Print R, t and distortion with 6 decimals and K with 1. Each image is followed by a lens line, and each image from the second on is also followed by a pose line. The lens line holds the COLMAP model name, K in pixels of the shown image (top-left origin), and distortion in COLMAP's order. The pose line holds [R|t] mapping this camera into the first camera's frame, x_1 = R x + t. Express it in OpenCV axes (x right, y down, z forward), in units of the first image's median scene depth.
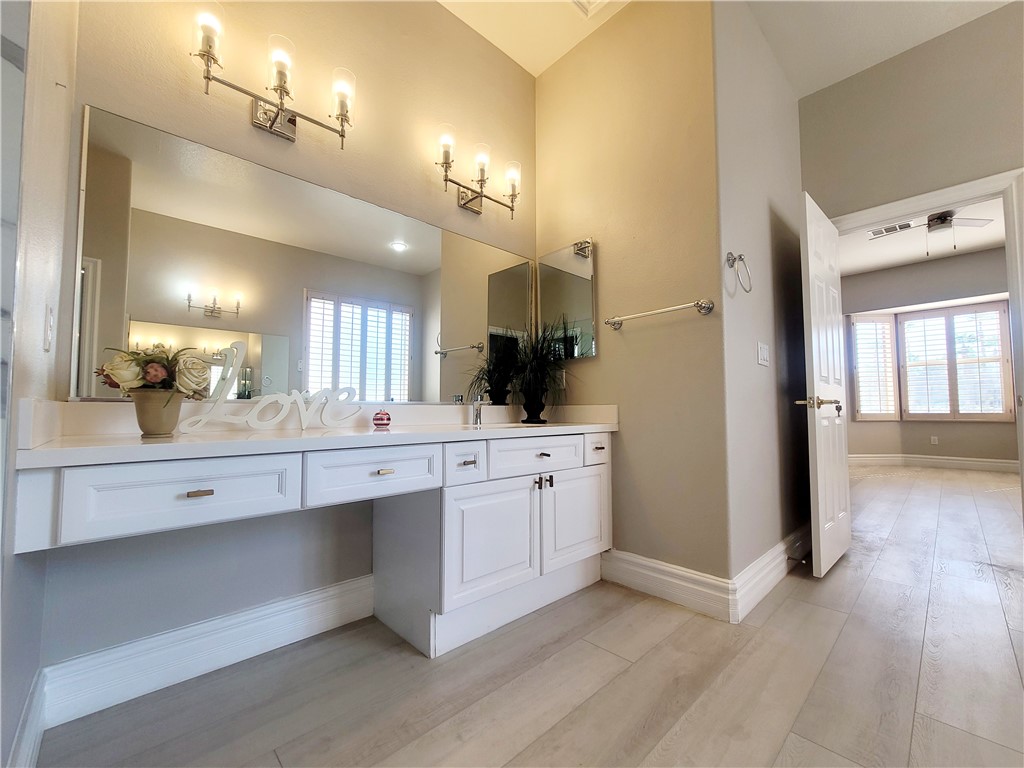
lens RADIAL K [[415.6, 0, 511.1], [0, 415.6, 389.8], [0, 0, 1]] dist [-0.005239, 0.001370]
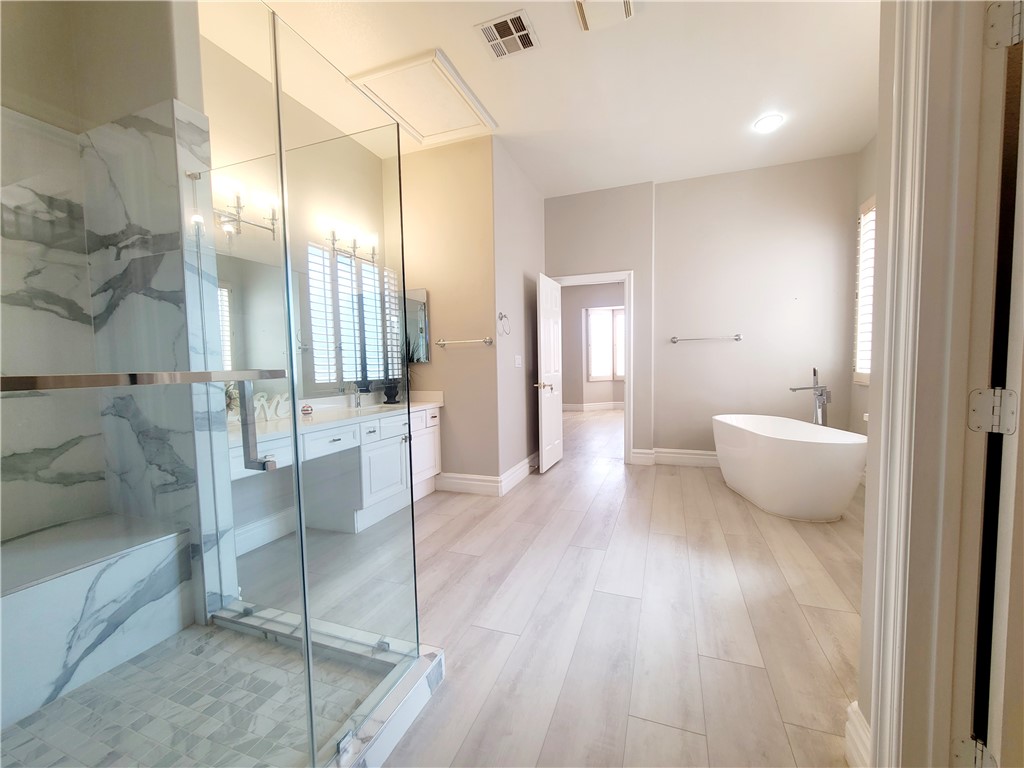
lens RADIAL K [[415.6, 0, 511.3], [0, 415.6, 388.6], [0, 0, 1]] dist [-0.005239, 0.001370]
pose [[0.896272, -0.039760, 0.441720, -0.277809], [-0.005720, 0.994854, 0.101155, -0.165866], [-0.443469, -0.093189, 0.891432, -0.733783]]
